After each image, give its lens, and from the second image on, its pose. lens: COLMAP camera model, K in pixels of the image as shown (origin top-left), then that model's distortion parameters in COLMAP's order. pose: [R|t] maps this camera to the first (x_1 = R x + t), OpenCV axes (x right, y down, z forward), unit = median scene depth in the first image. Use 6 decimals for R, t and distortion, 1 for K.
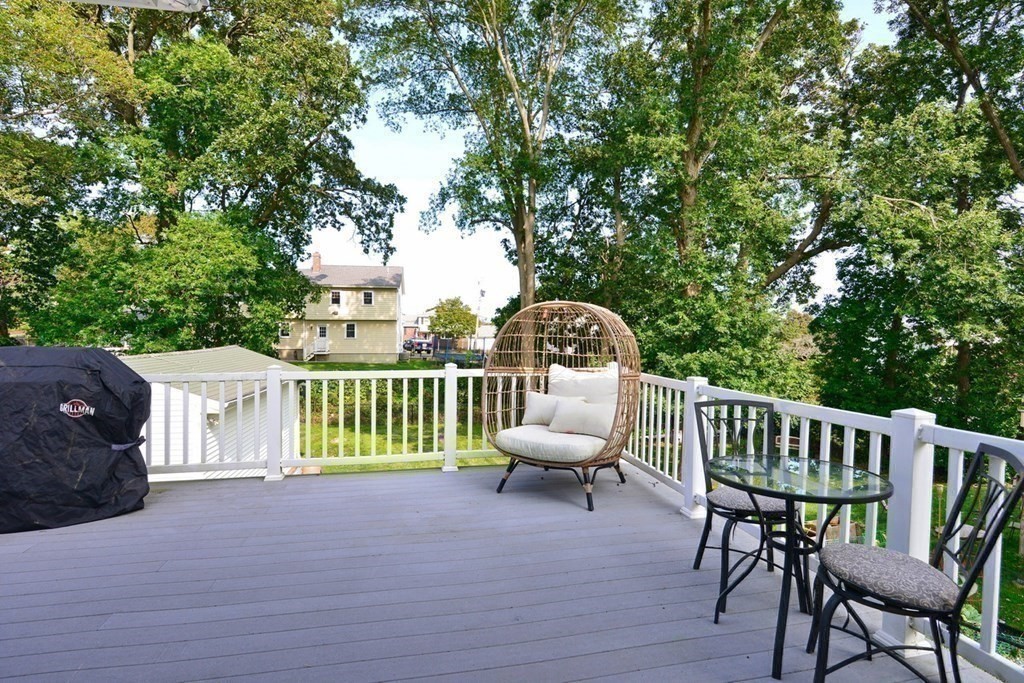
lens RADIAL K [[527.3, 0, 505.2], [0, 527.3, 337.4], [0, 0, 1]] dist [0.000652, 0.000060]
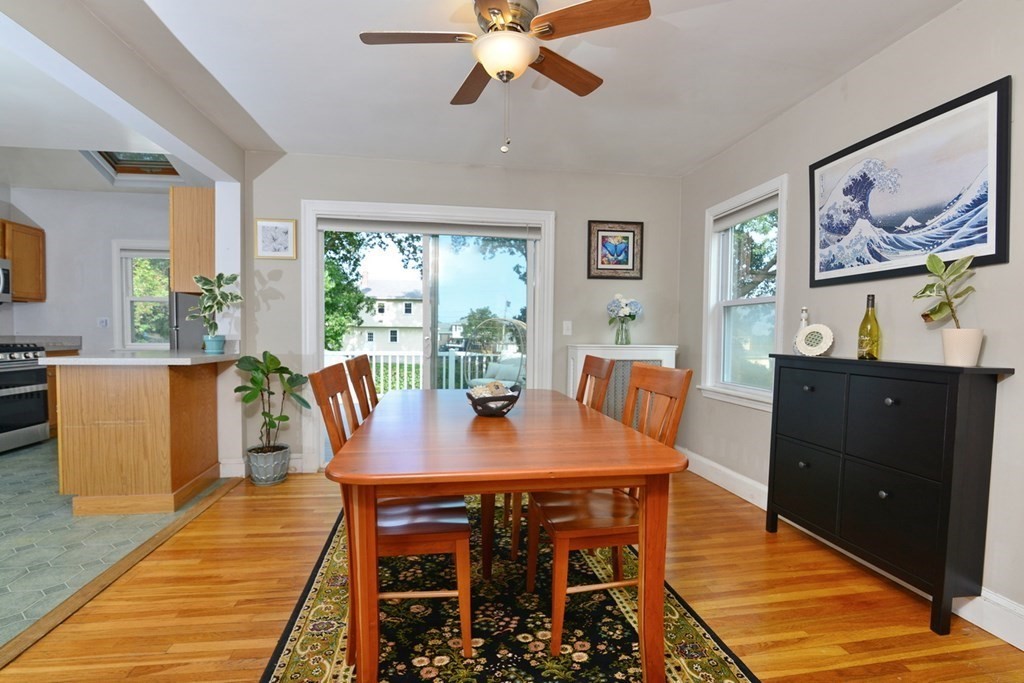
lens RADIAL K [[493.3, 0, 510.3], [0, 493.3, 353.8], [0, 0, 1]] dist [-0.017910, 0.000390]
pose [[0.998746, 0.007090, -0.049551, 0.051655], [-0.006098, 0.999779, 0.020134, 0.007906], [0.049683, -0.019807, 0.998569, -0.204019]]
